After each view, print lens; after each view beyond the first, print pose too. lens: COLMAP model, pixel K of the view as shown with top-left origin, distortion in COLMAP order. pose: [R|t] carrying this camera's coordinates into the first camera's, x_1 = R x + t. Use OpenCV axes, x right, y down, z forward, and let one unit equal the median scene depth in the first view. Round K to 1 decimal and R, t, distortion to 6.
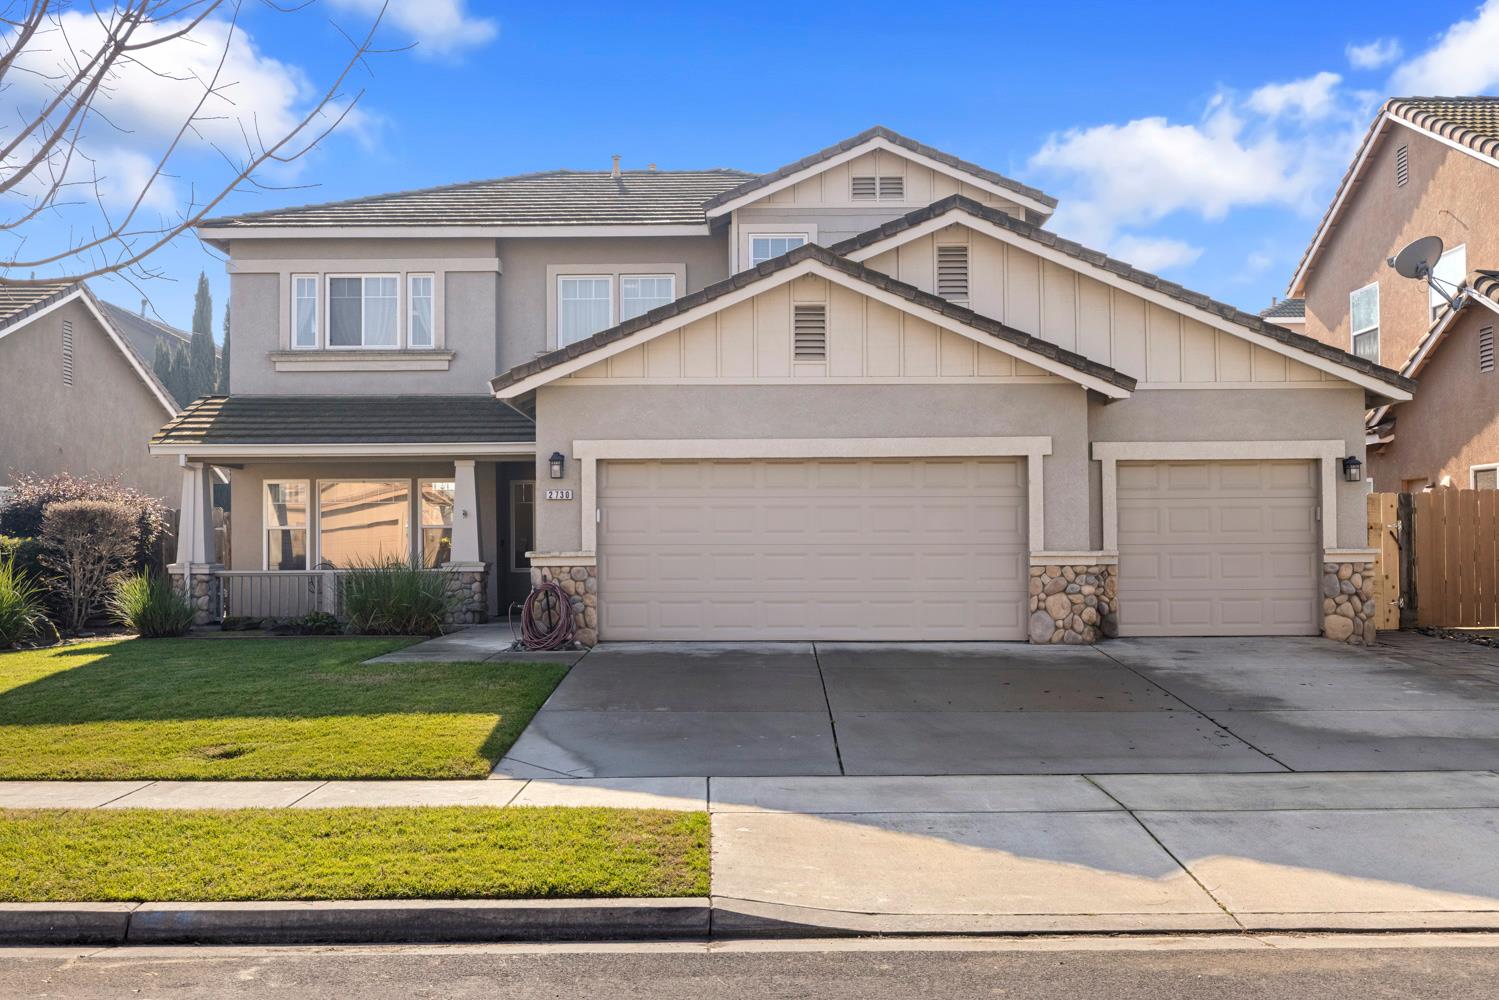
lens RADIAL K [[1446.0, 0, 745.7], [0, 1446.0, 497.9], [0, 0, 1]] dist [-0.000123, 0.000000]
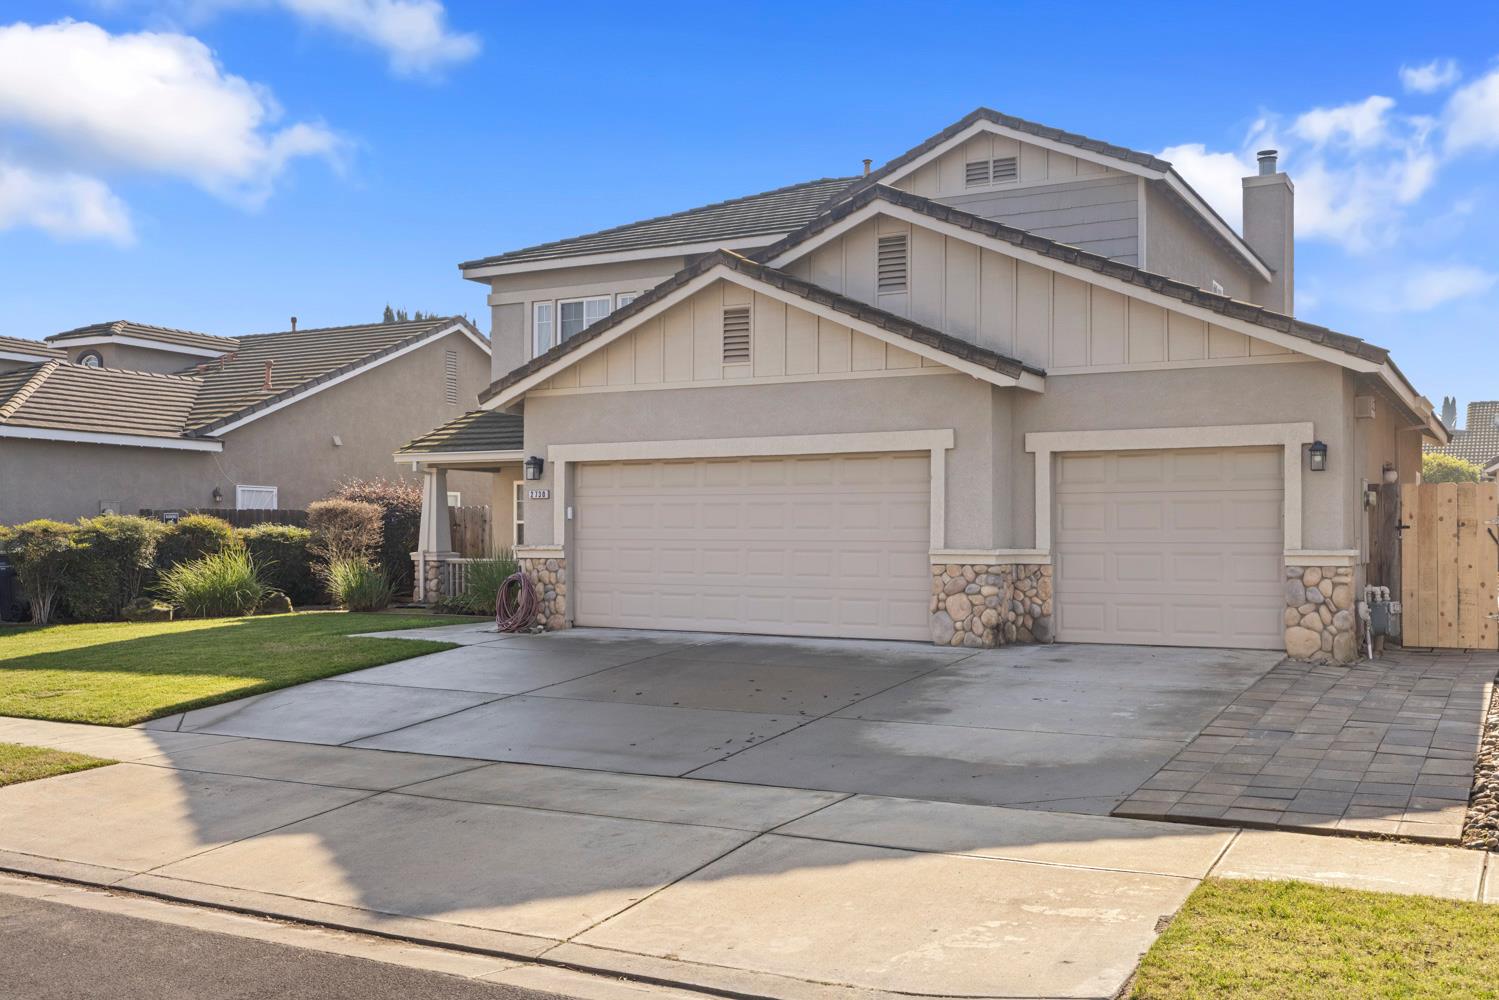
lens RADIAL K [[1446.0, 0, 743.2], [0, 1446.0, 506.4], [0, 0, 1]] dist [-0.000123, 0.000000]
pose [[0.876263, -0.004040, -0.481817, 0.543814], [0.009244, 0.999922, 0.008428, -0.000760], [0.481745, -0.011840, 0.876231, 0.095140]]
